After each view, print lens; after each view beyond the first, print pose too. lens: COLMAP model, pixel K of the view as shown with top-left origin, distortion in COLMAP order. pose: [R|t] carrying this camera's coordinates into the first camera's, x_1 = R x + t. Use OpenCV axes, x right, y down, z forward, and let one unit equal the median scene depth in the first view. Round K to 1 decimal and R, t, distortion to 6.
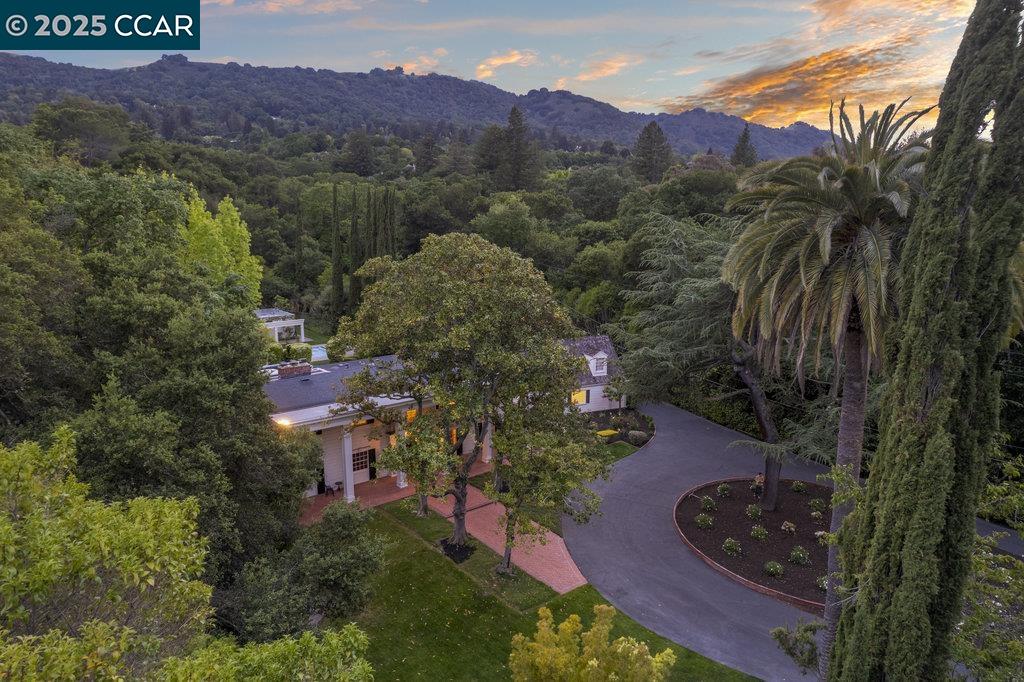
lens RADIAL K [[654.8, 0, 512.0], [0, 654.8, 341.0], [0, 0, 1]] dist [-0.076954, 0.072185]
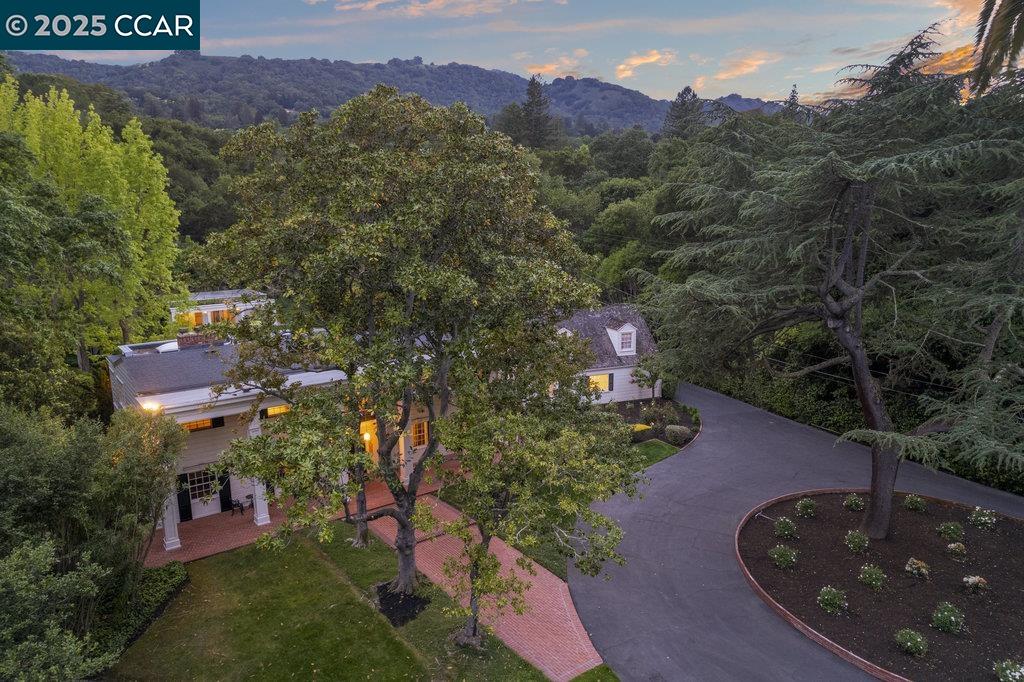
lens RADIAL K [[679.8, 0, 512.0], [0, 679.8, 341.0], [0, 0, 1]] dist [-0.057963, 0.005773]
pose [[0.999203, -0.006221, -0.039423, 0.034861], [0.006091, 0.999976, -0.003414, 0.042506], [0.039444, 0.003171, 0.999217, 0.219544]]
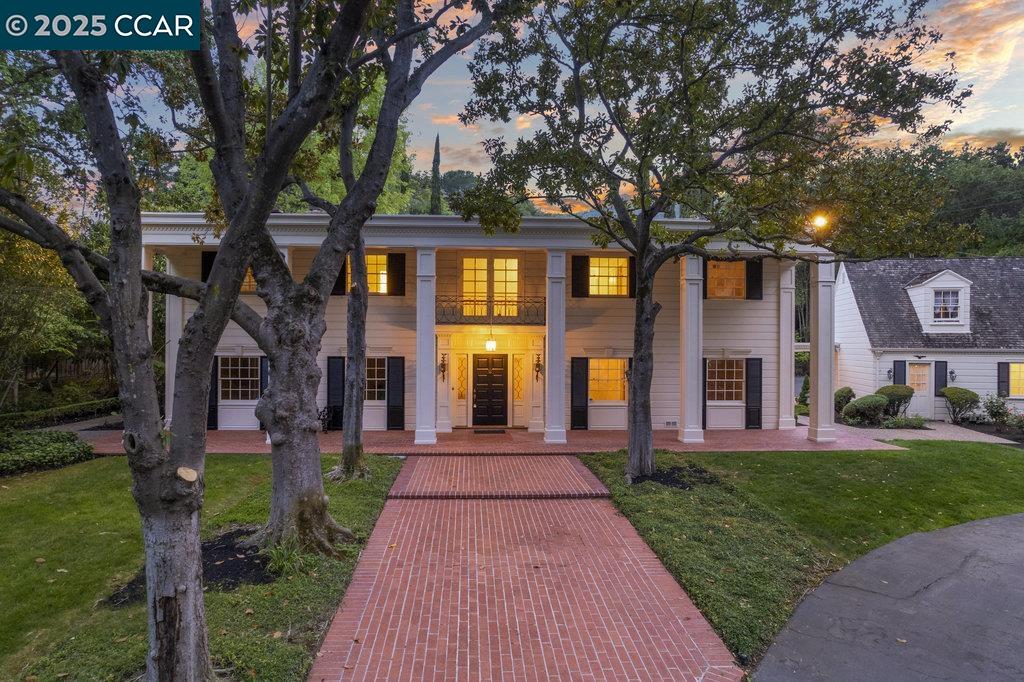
lens RADIAL K [[654.8, 0, 512.0], [0, 654.8, 341.0], [0, 0, 1]] dist [-0.076954, 0.072185]
pose [[0.804980, -0.000489, -0.593302, 0.085910], [-0.113722, 0.981331, -0.155105, 0.172994], [0.582301, 0.192328, 0.789896, 0.561746]]
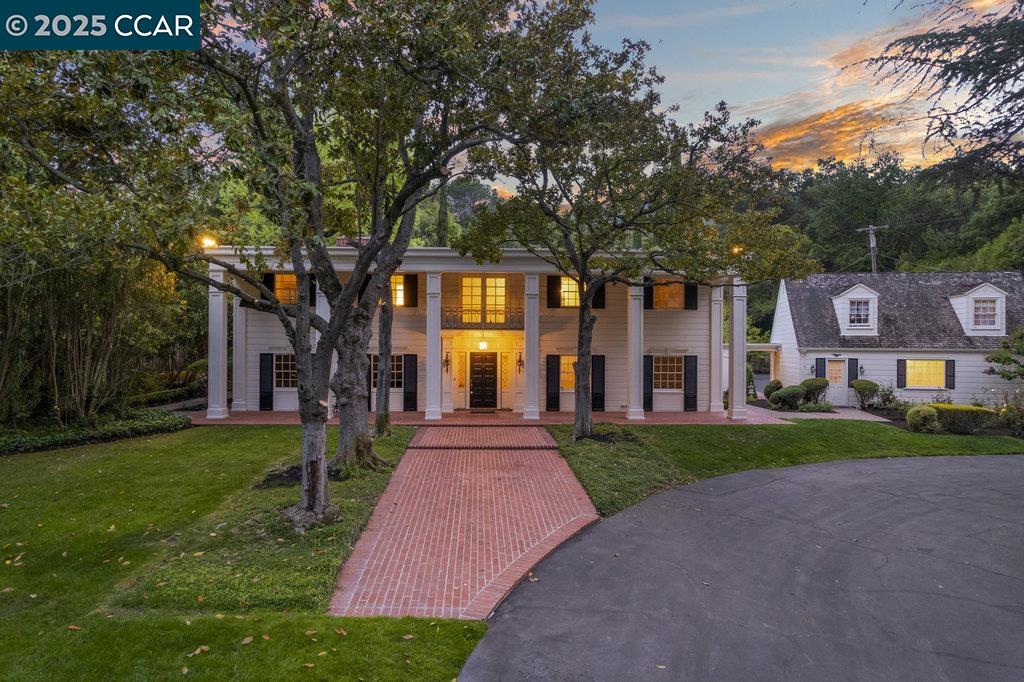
lens RADIAL K [[654.8, 0, 512.0], [0, 654.8, 341.0], [0, 0, 1]] dist [-0.076954, 0.072185]
pose [[0.797245, -0.000895, -0.603655, 0.158057], [-0.115937, 0.981155, -0.154573, 0.186987], [0.592418, 0.193218, 0.782118, 0.488889]]
